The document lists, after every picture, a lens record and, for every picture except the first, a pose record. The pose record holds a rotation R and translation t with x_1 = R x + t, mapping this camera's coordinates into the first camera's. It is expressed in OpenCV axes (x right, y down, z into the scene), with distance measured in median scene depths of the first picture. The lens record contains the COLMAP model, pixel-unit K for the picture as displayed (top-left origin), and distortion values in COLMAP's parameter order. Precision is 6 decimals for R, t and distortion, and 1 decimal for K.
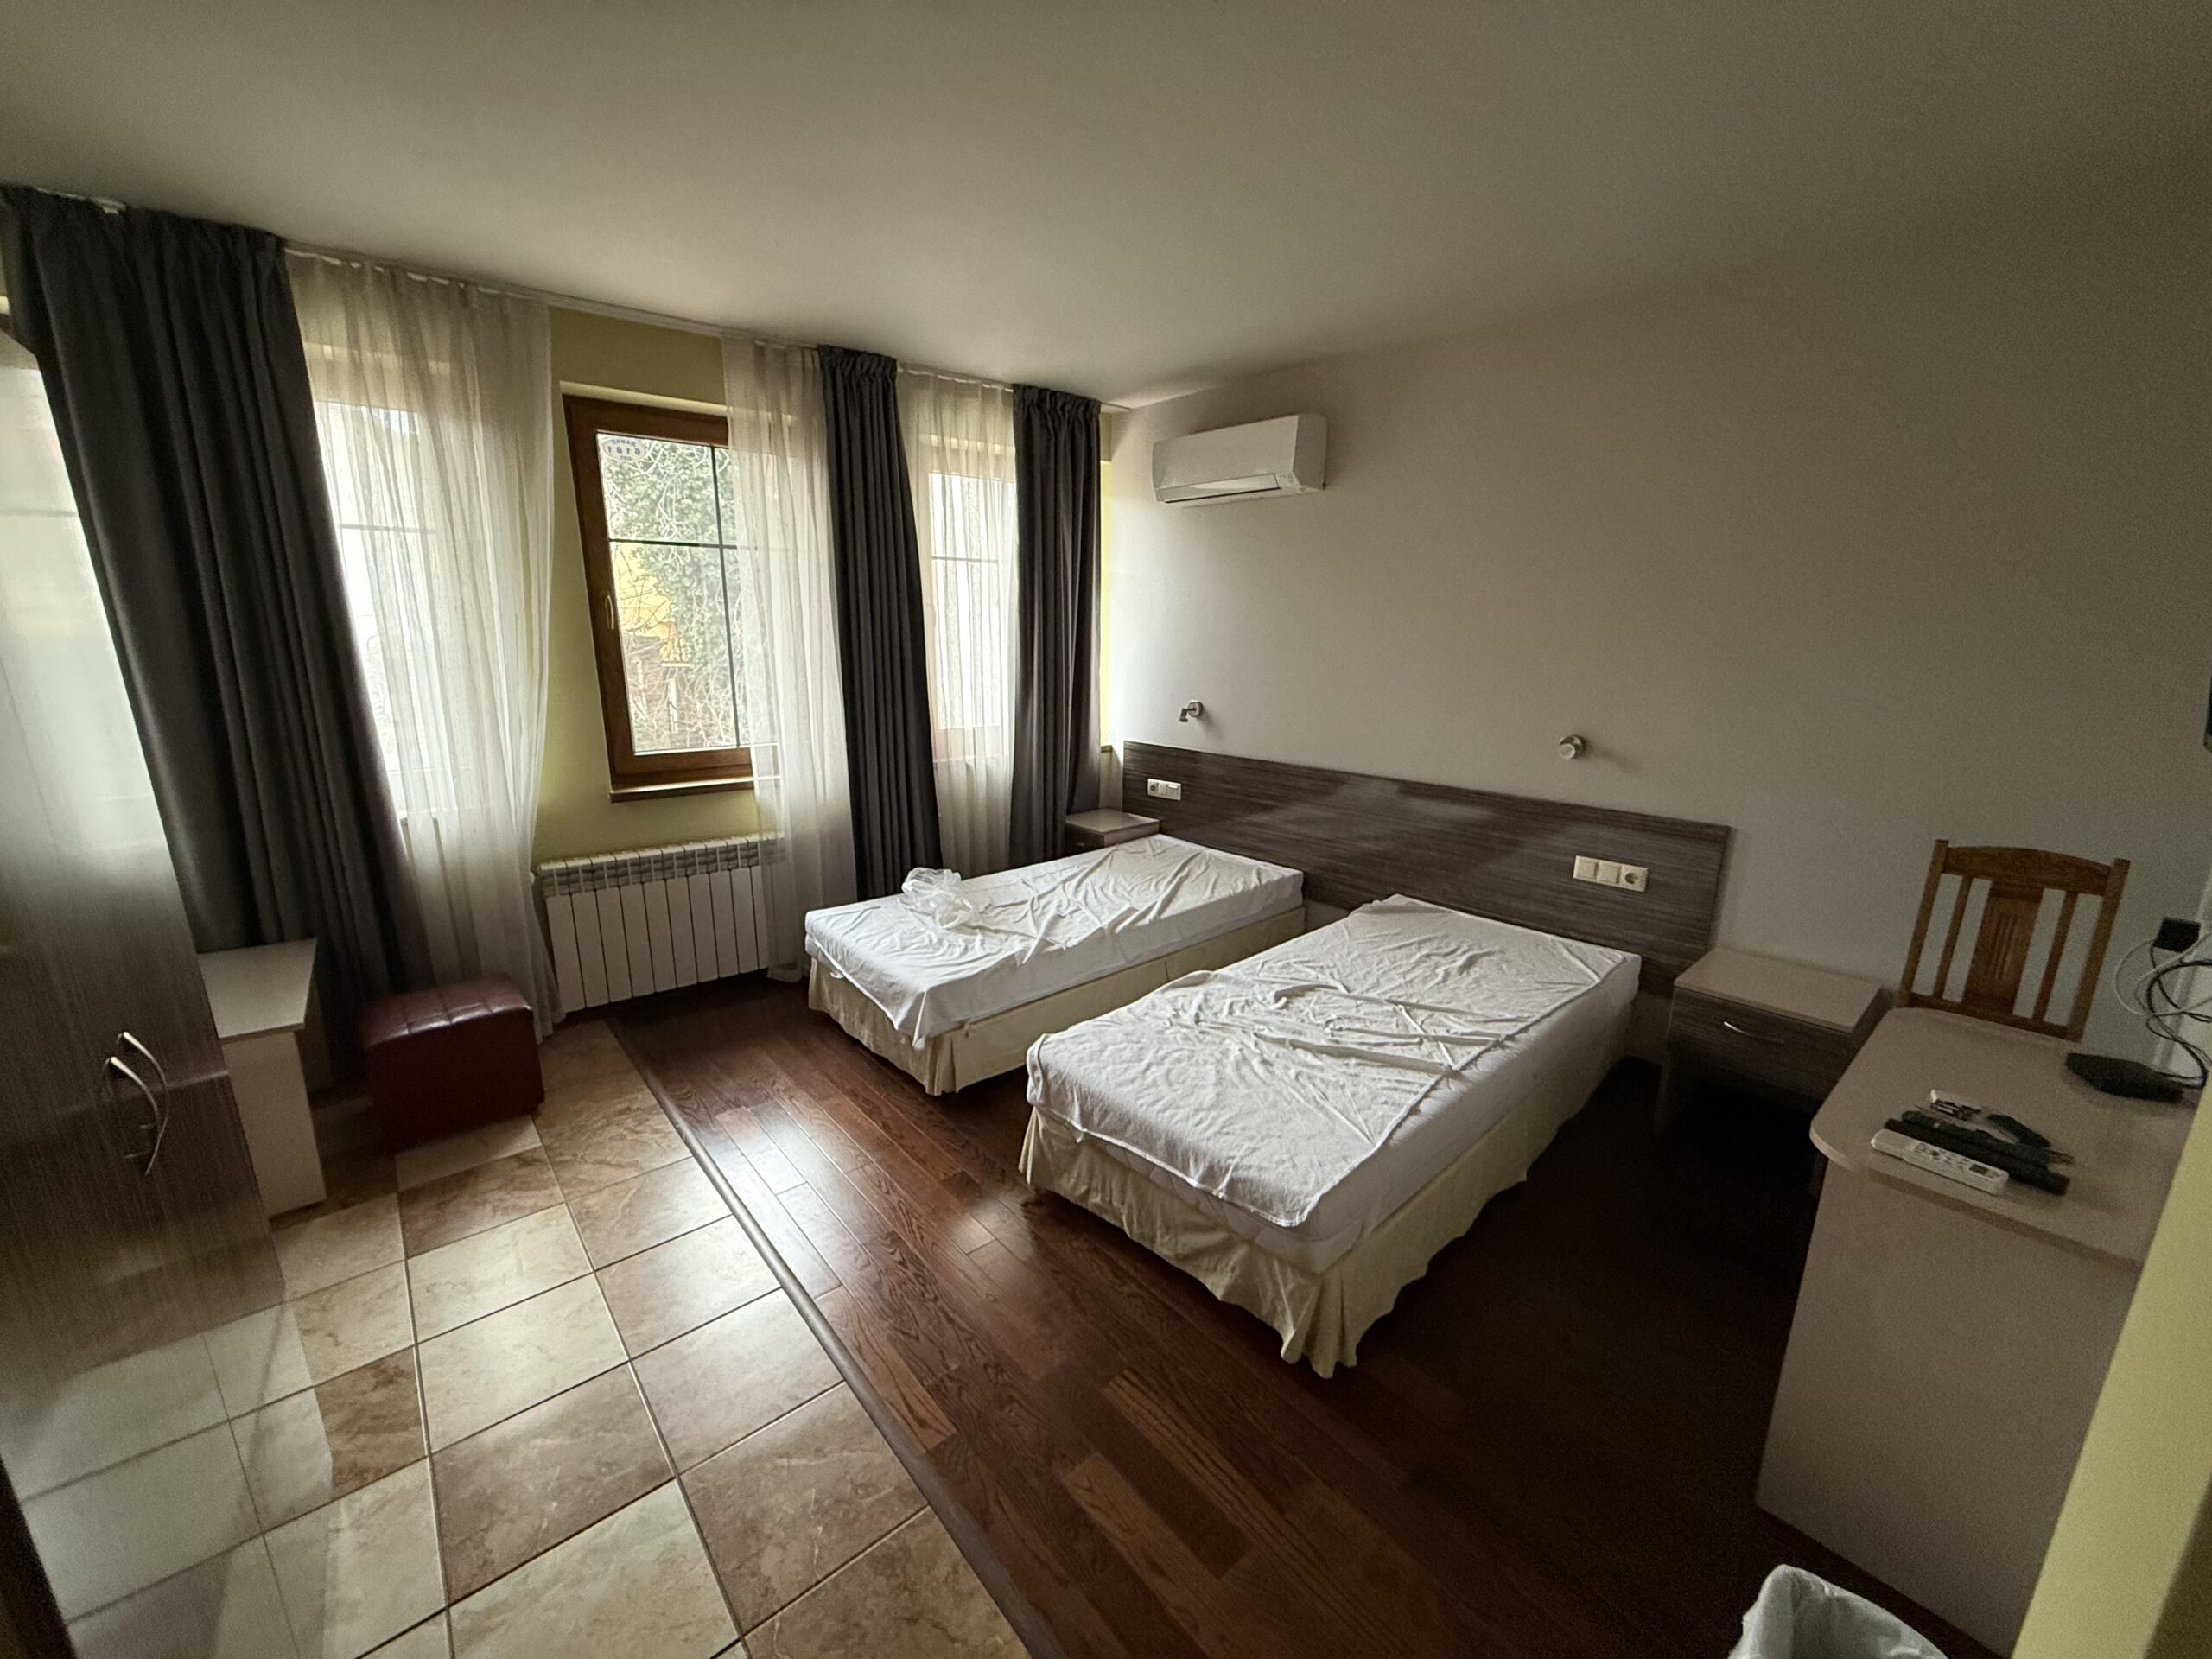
lens RADIAL K [[874.4, 0, 1100.4], [0, 874.4, 833.5], [0, 0, 1]] dist [-0.001891, 0.000076]
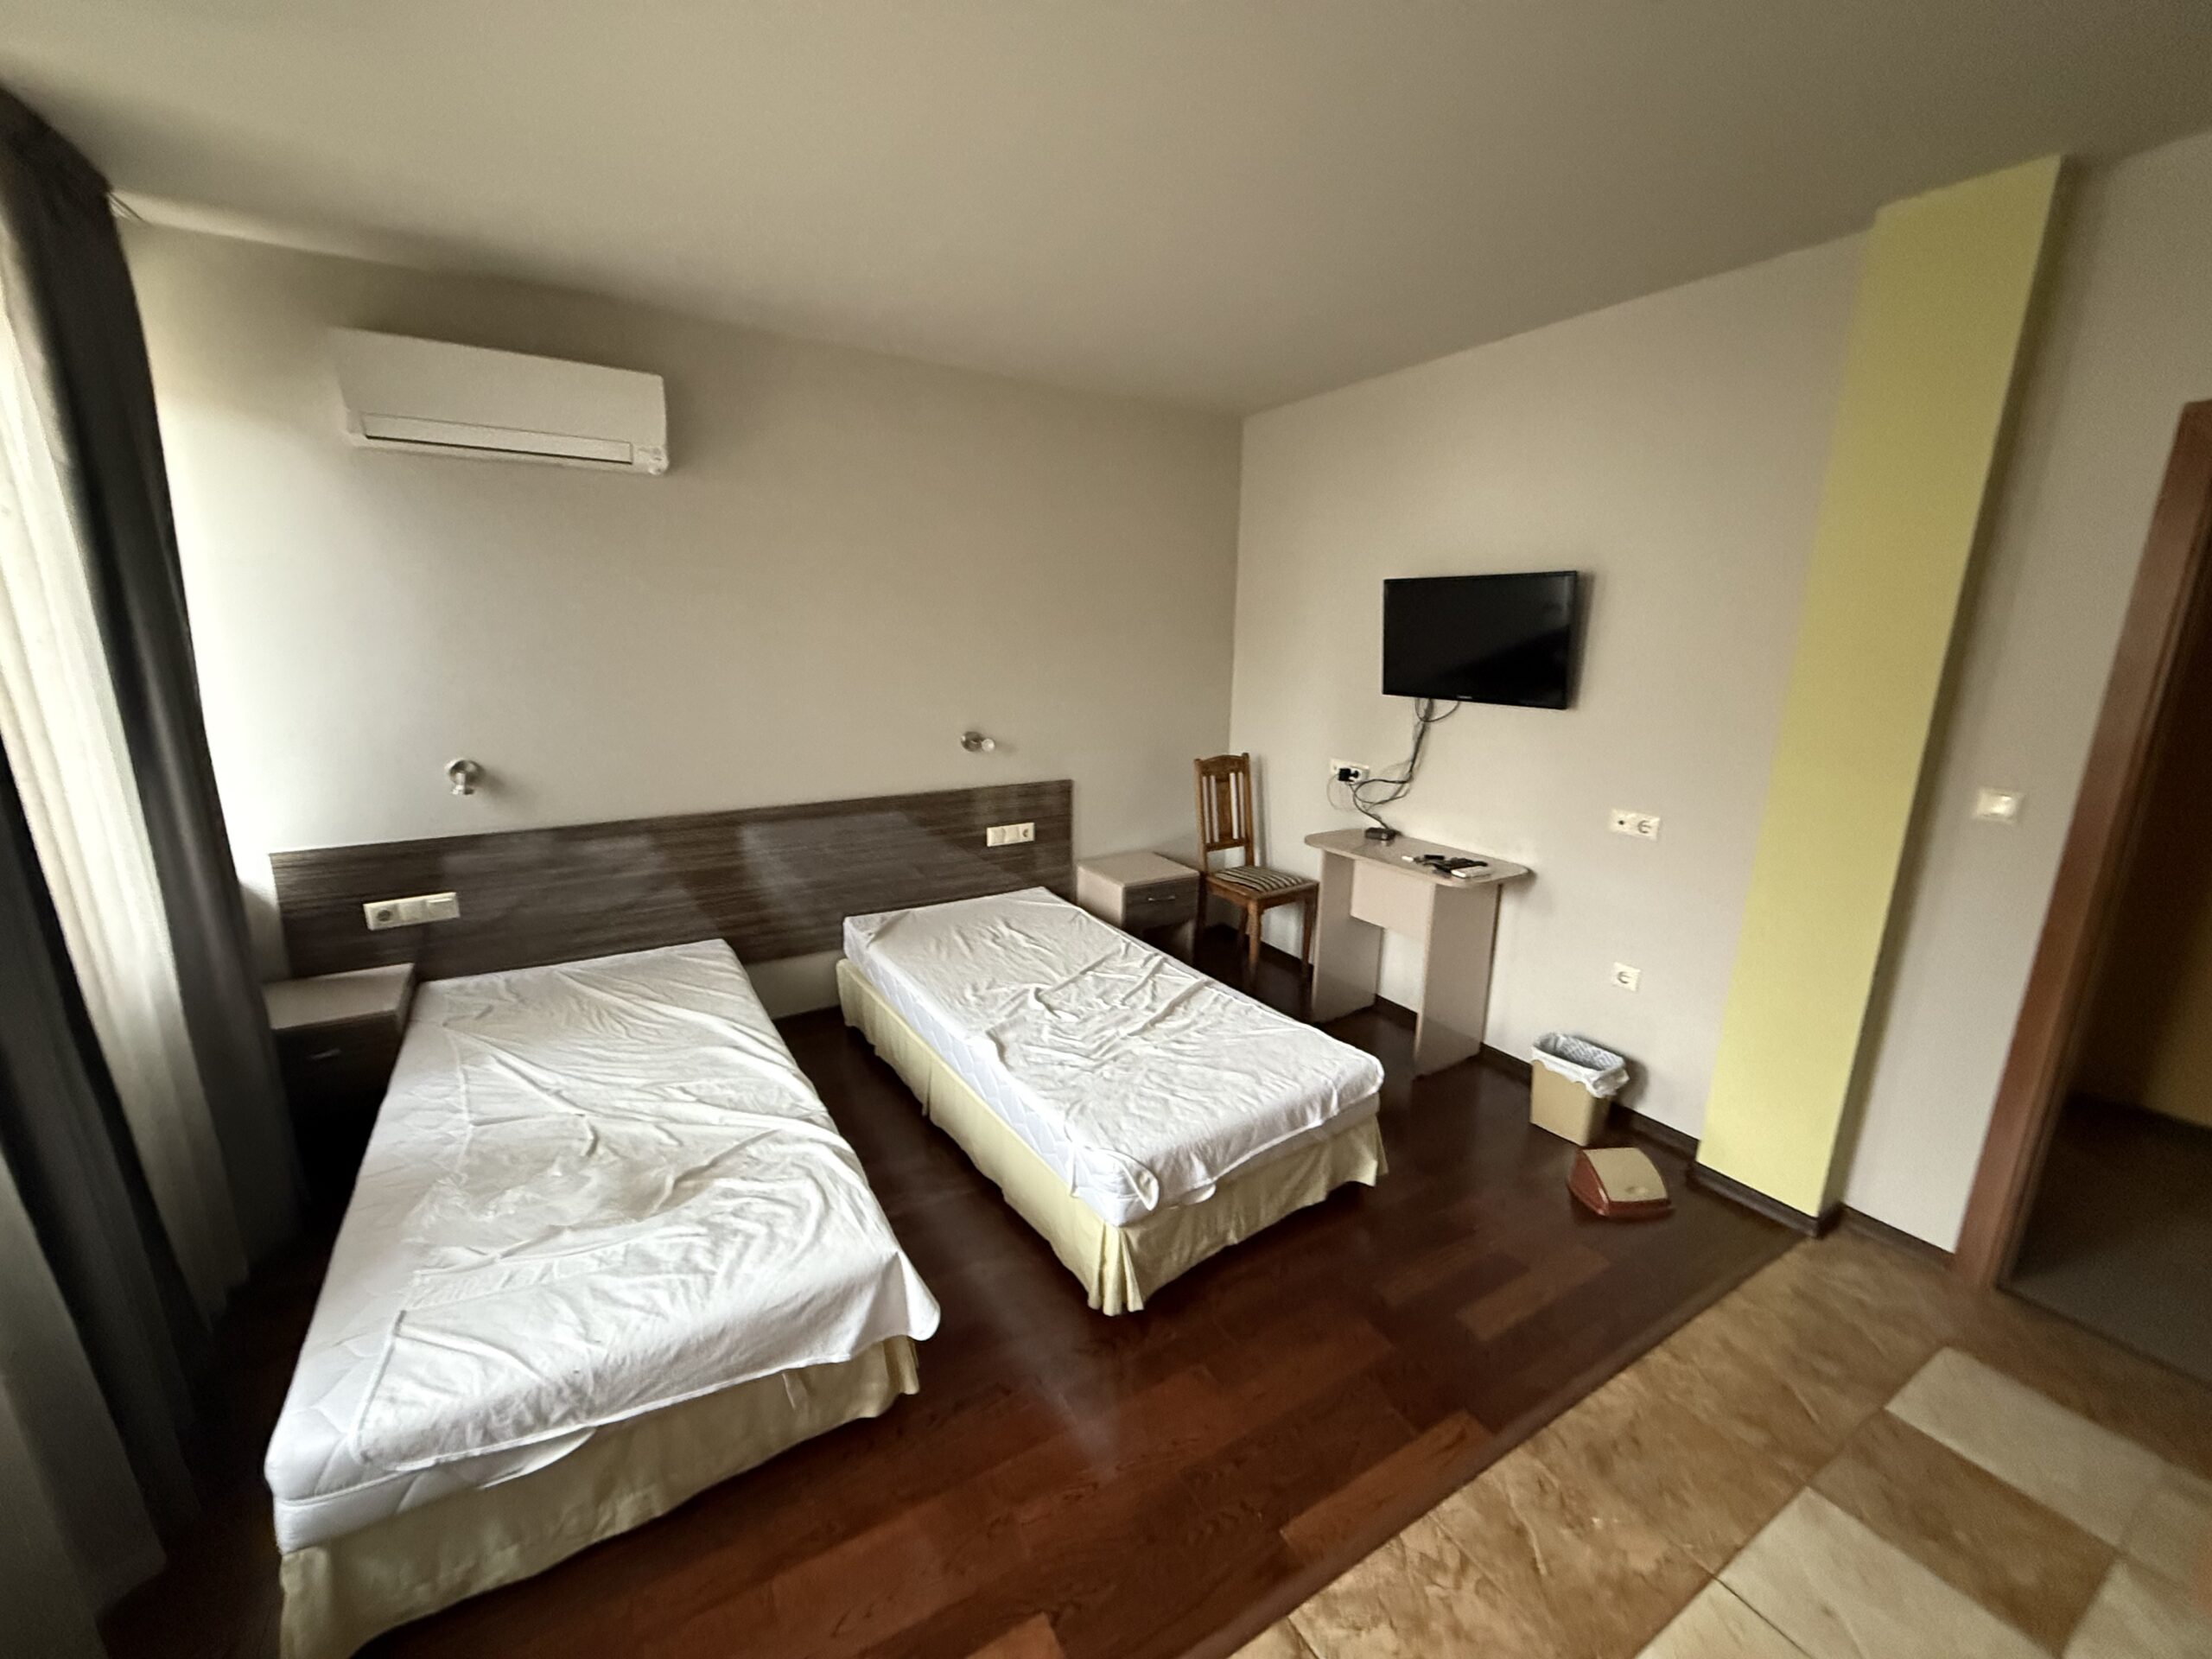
lens RADIAL K [[874.4, 0, 1100.4], [0, 874.4, 833.5], [0, 0, 1]] dist [-0.001891, 0.000076]
pose [[0.171806, -0.227457, 0.958512, -0.674125], [0.218935, 0.957463, 0.187966, -0.181566], [-0.960495, 0.177559, 0.214297, 0.647080]]
